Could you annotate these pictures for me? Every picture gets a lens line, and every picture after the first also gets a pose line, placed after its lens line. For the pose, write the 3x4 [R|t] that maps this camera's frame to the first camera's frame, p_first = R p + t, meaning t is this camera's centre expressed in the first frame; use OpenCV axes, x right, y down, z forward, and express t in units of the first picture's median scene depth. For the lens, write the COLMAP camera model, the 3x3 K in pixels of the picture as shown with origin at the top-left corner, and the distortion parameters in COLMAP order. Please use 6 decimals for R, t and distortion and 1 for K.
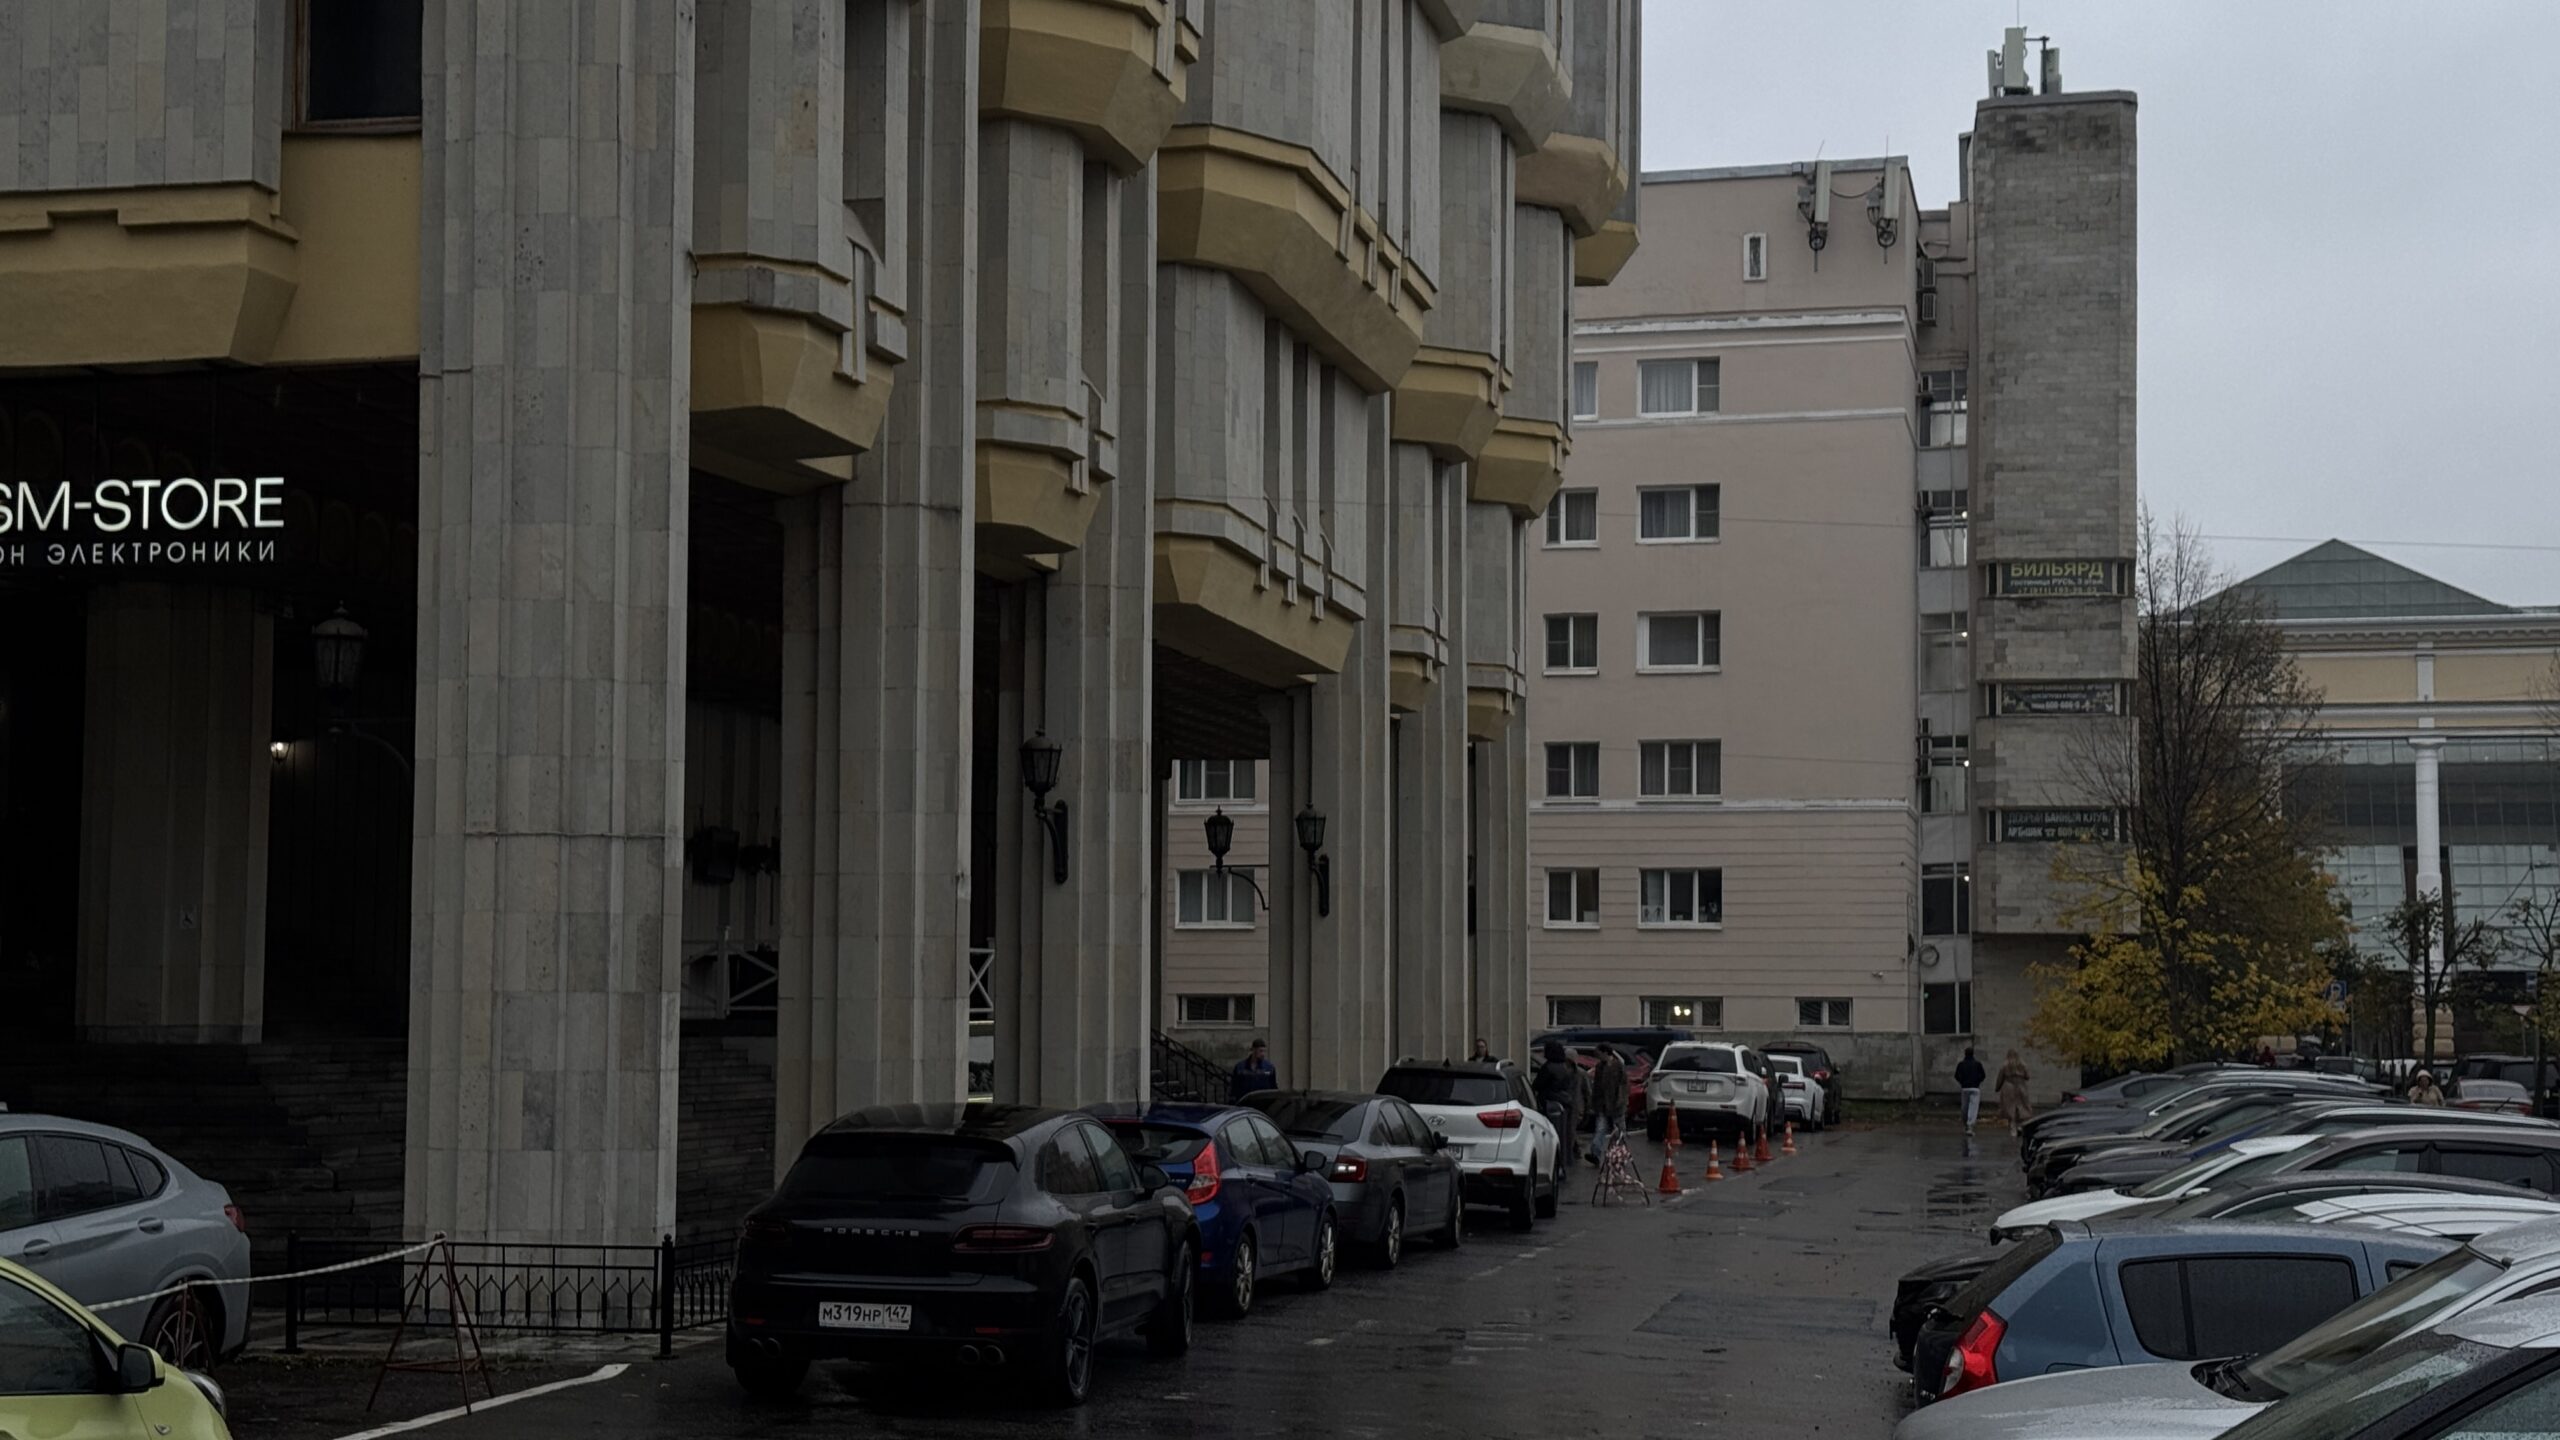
lens RADIAL K [[3565.4, 0, 1261.9], [0, 3565.4, 728.7], [0, 0, 1]] dist [0.133948, 0.000000]
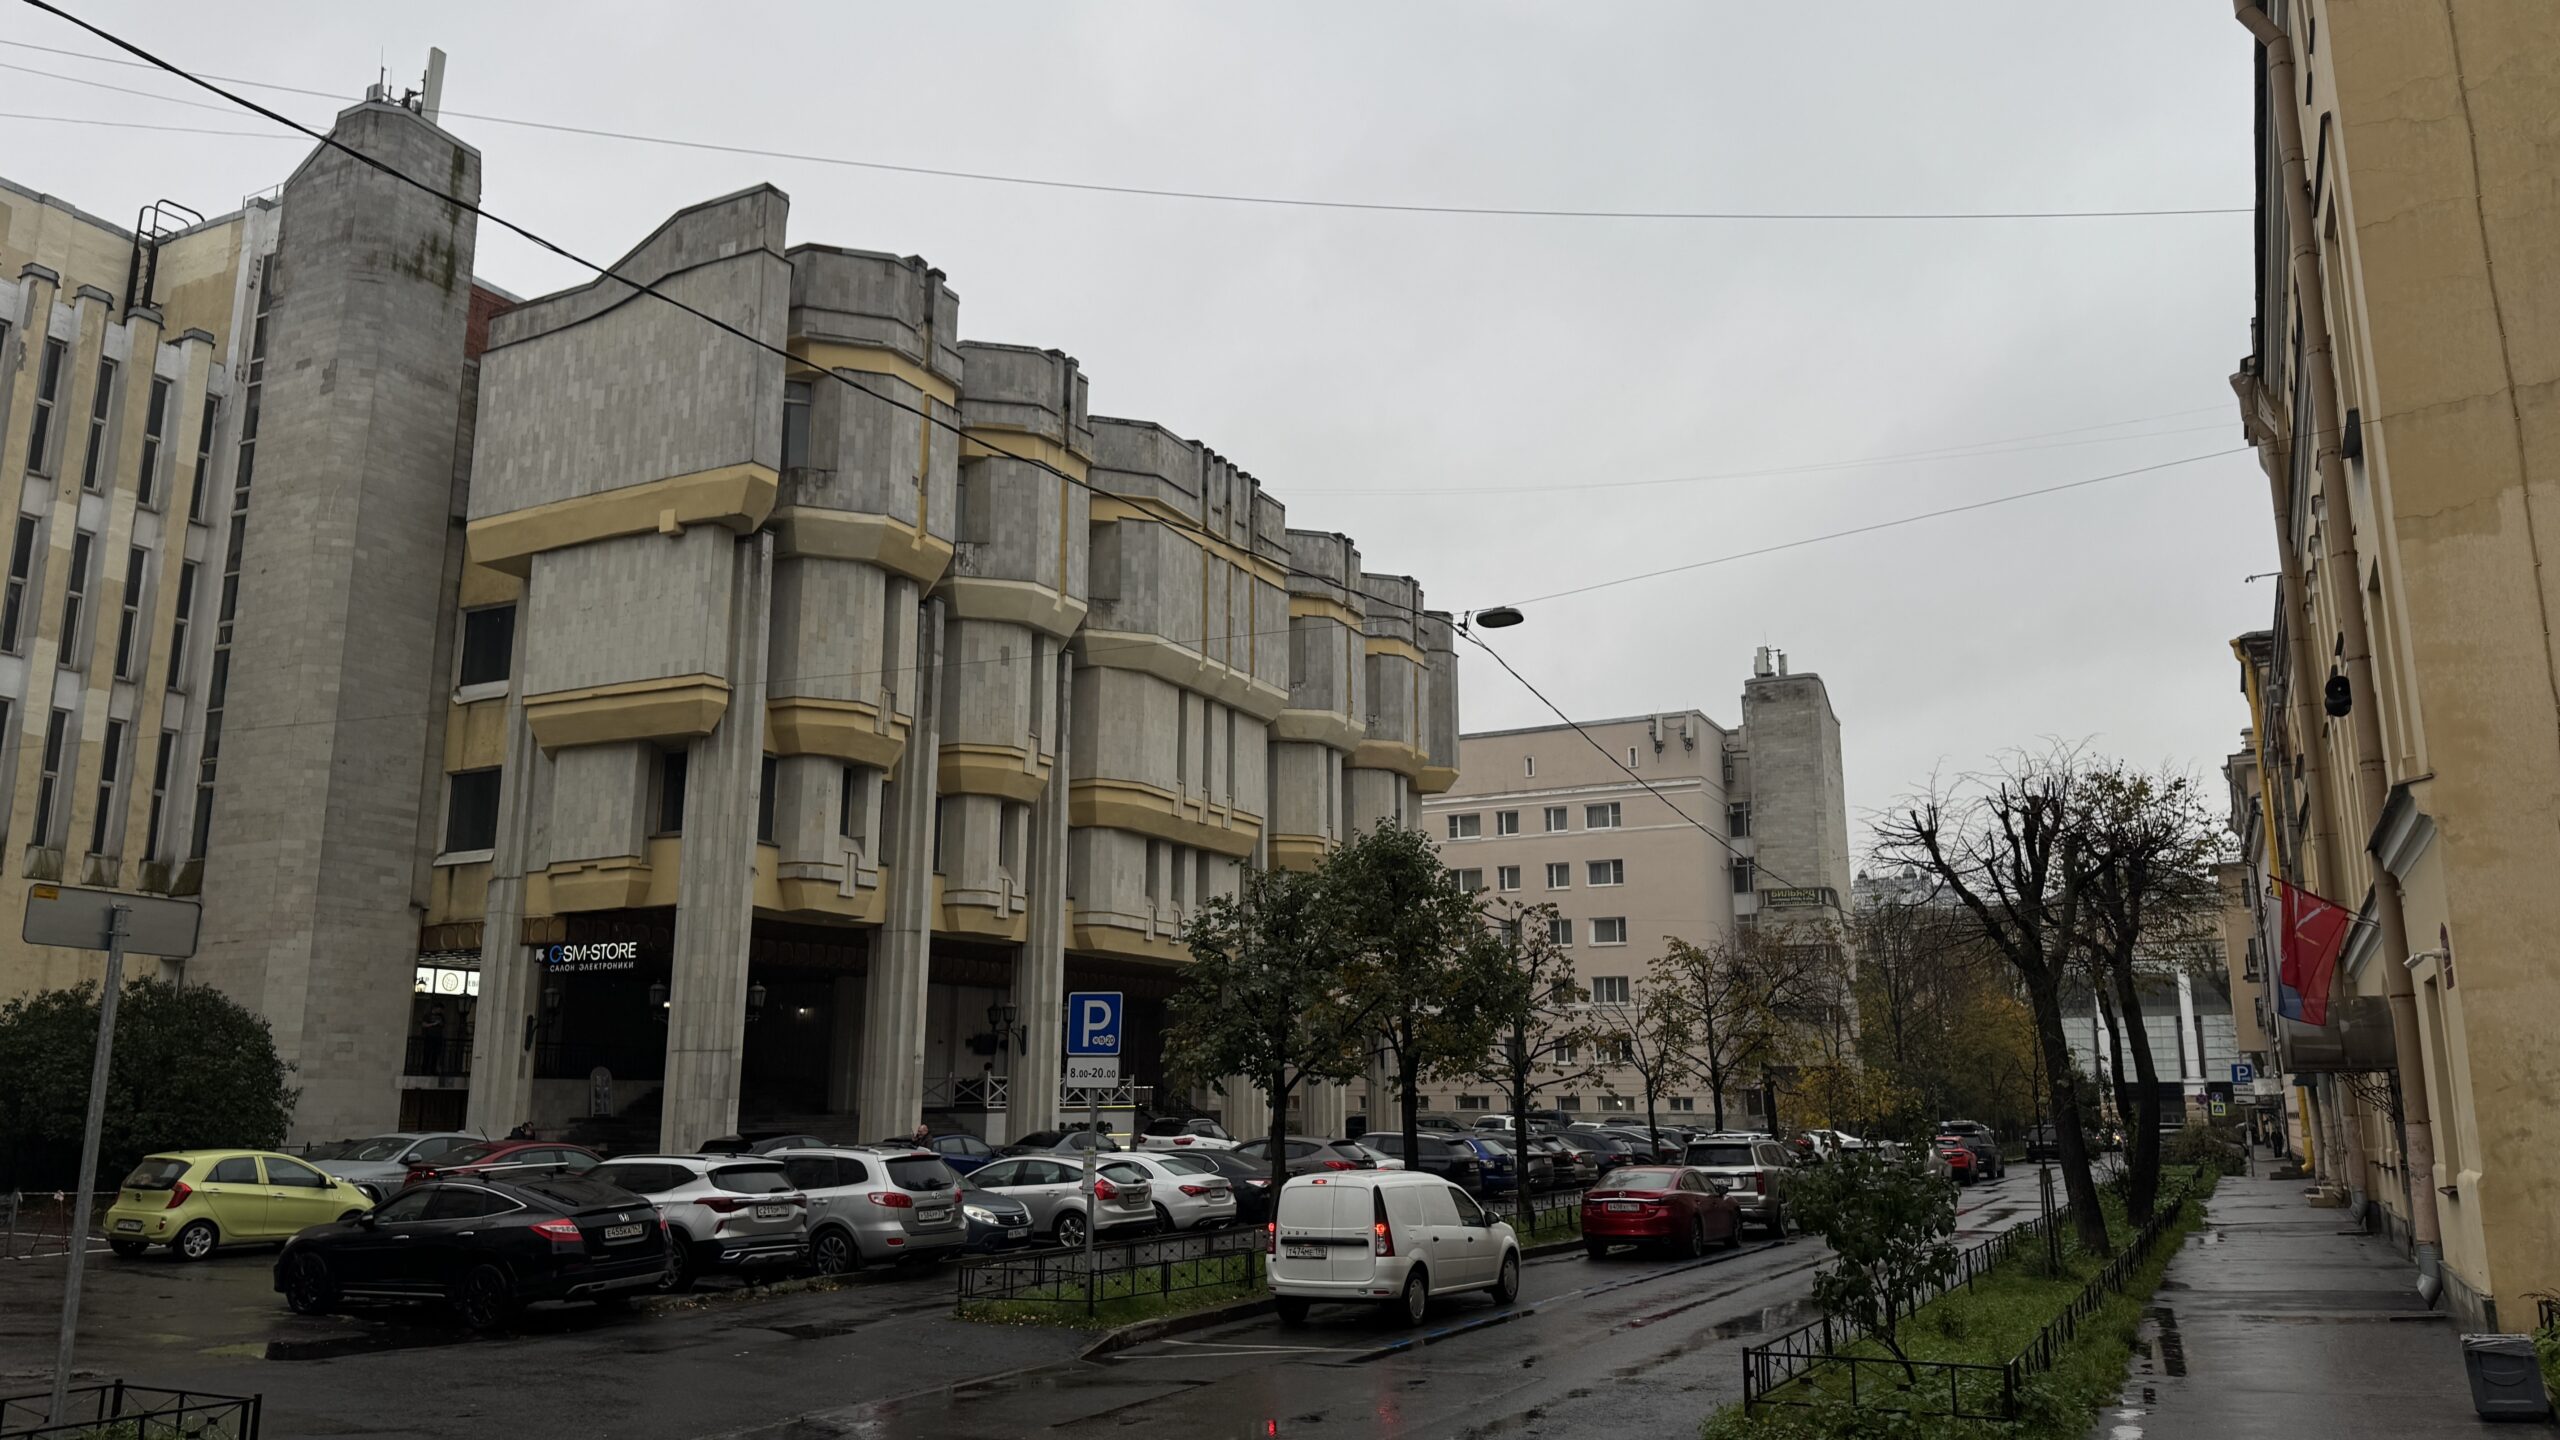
lens RADIAL K [[1784.0, 0, 1286.6], [0, 1784.0, 715.9], [0, 0, 1]] dist [0.077274, -0.032258]
pose [[0.970866, -0.058023, -0.232493, 0.344227], [0.025913, 0.989973, -0.138857, -0.014176], [0.238219, 0.128787, 0.962635, -0.238022]]
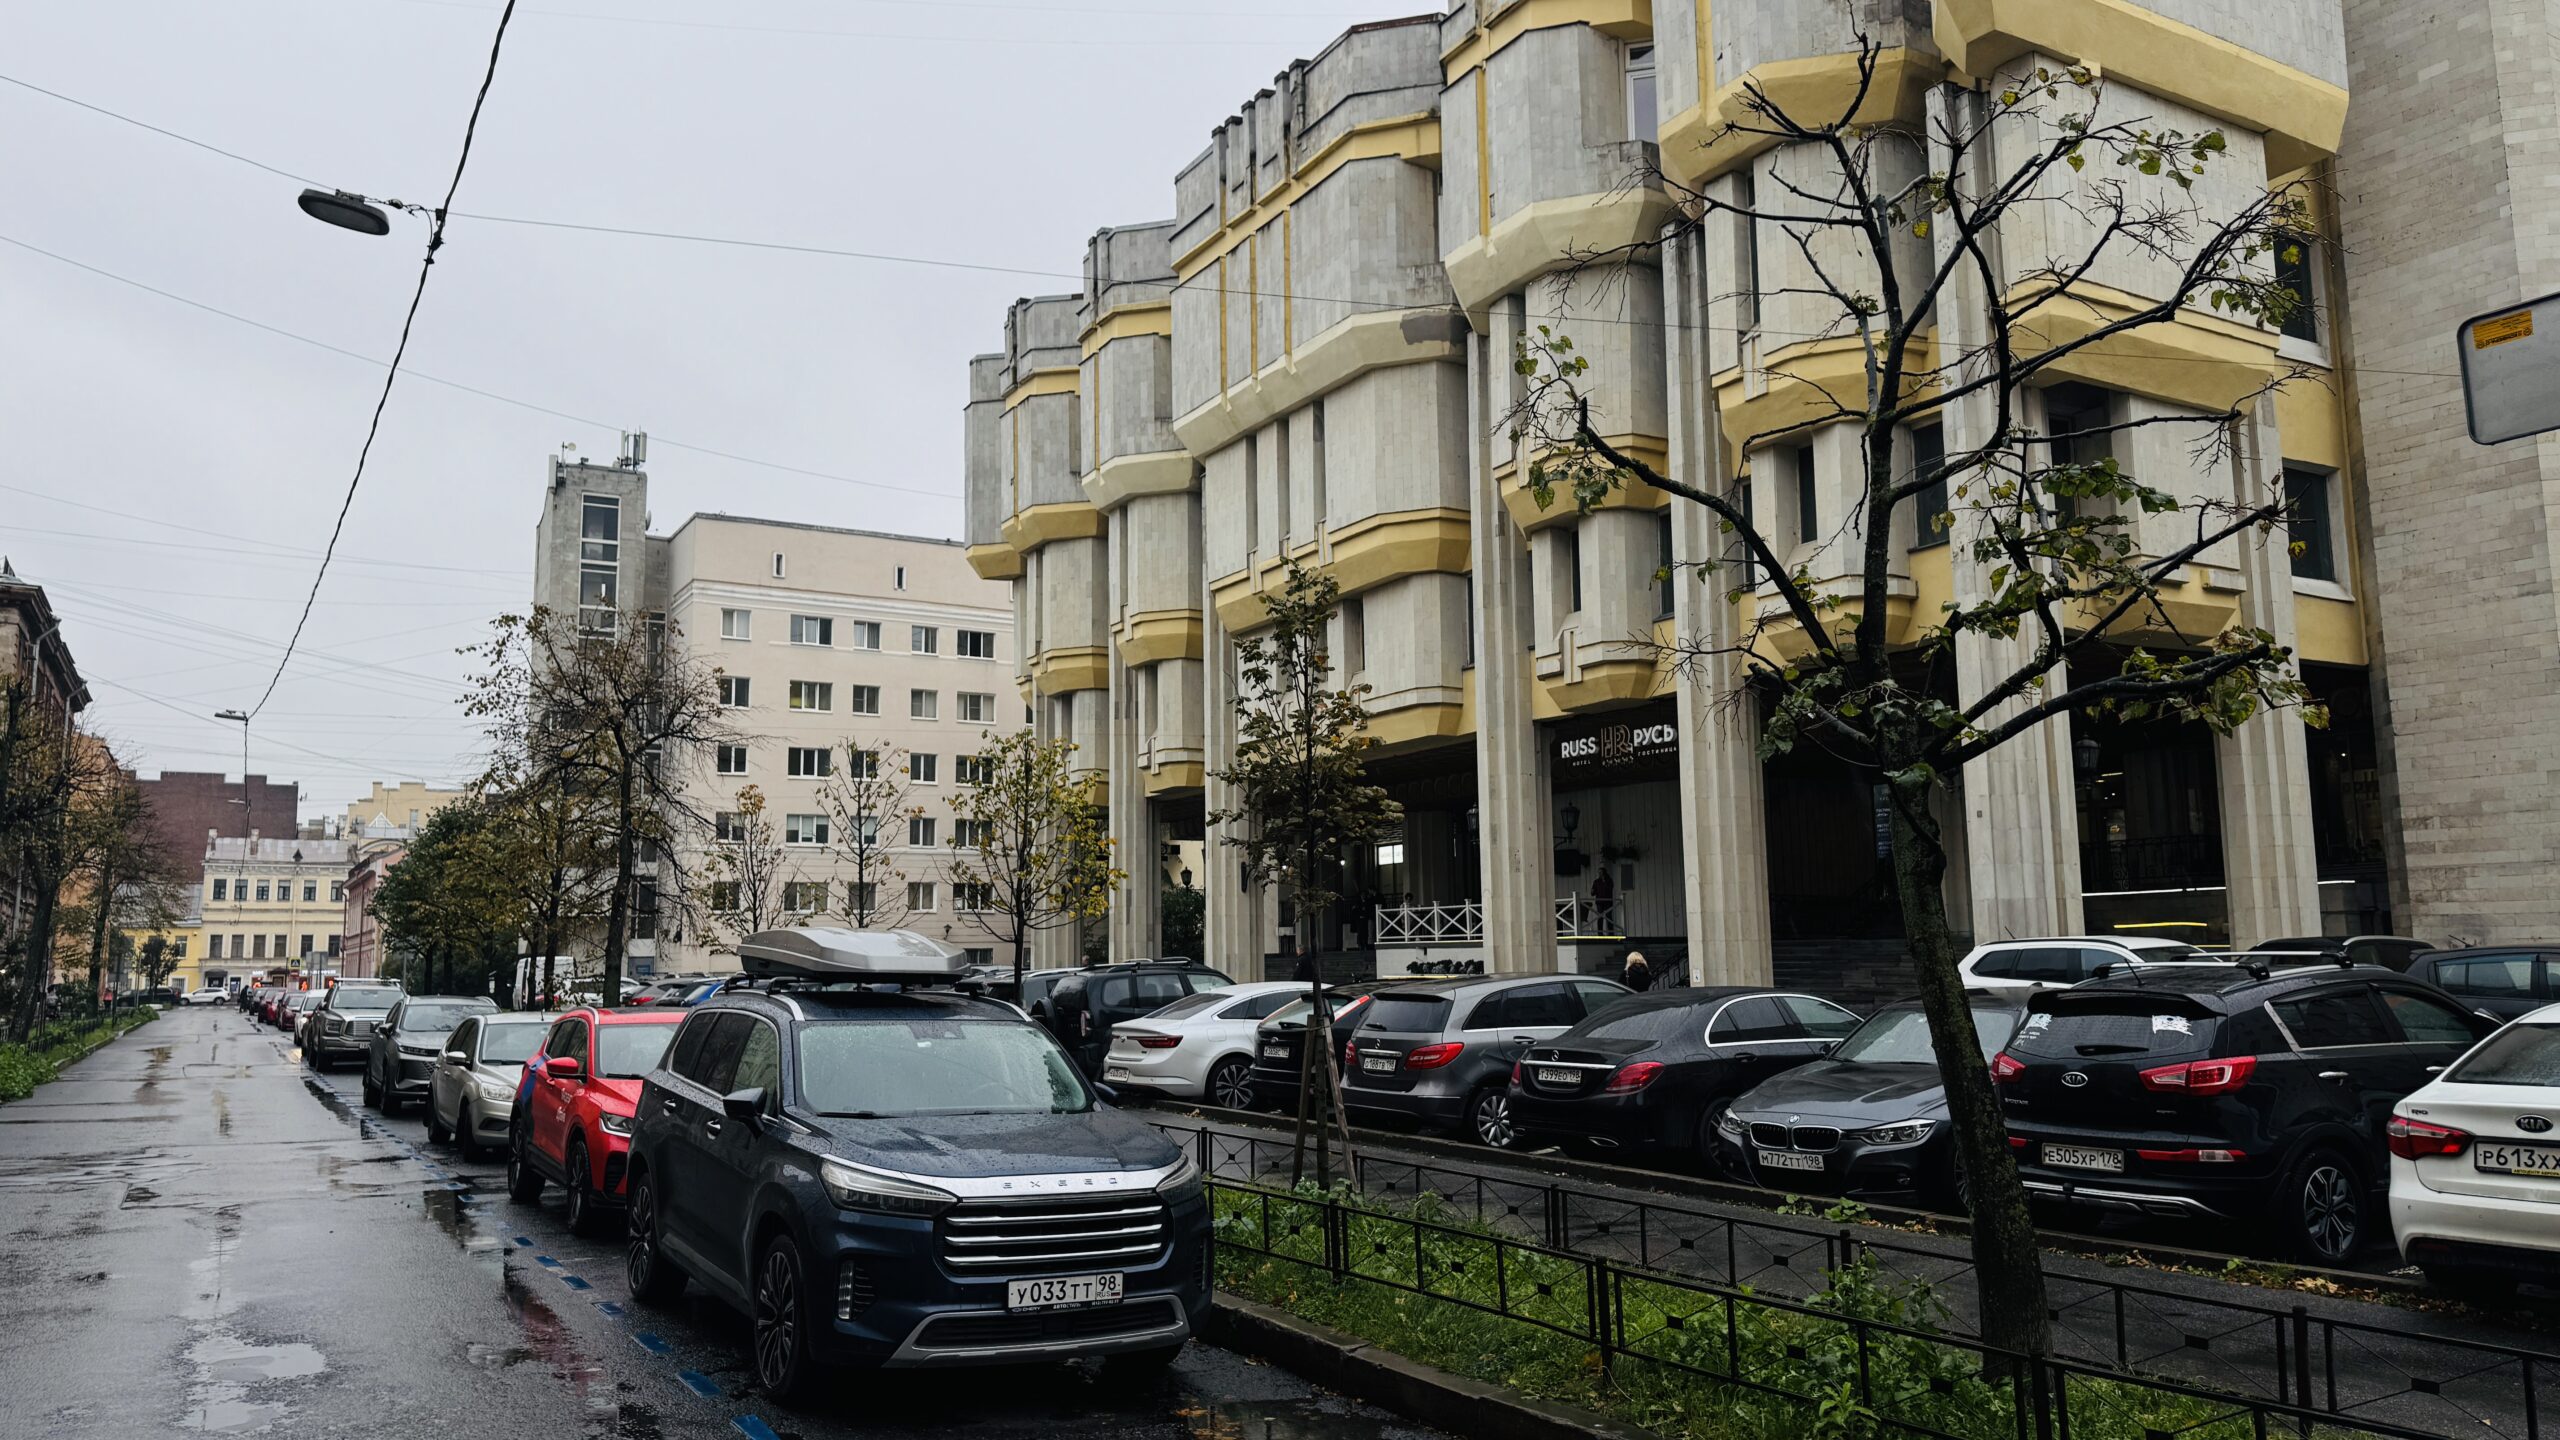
lens RADIAL K [[1784.0, 0, 1280.2], [0, 1784.0, 745.2], [0, 0, 1]] dist [0.077274, -0.032258]
pose [[-0.728218, -0.080368, -0.680617, 0.613070], [0.067778, 0.979787, -0.188213, 0.136387], [0.681986, -0.183191, -0.708051, 1.441582]]
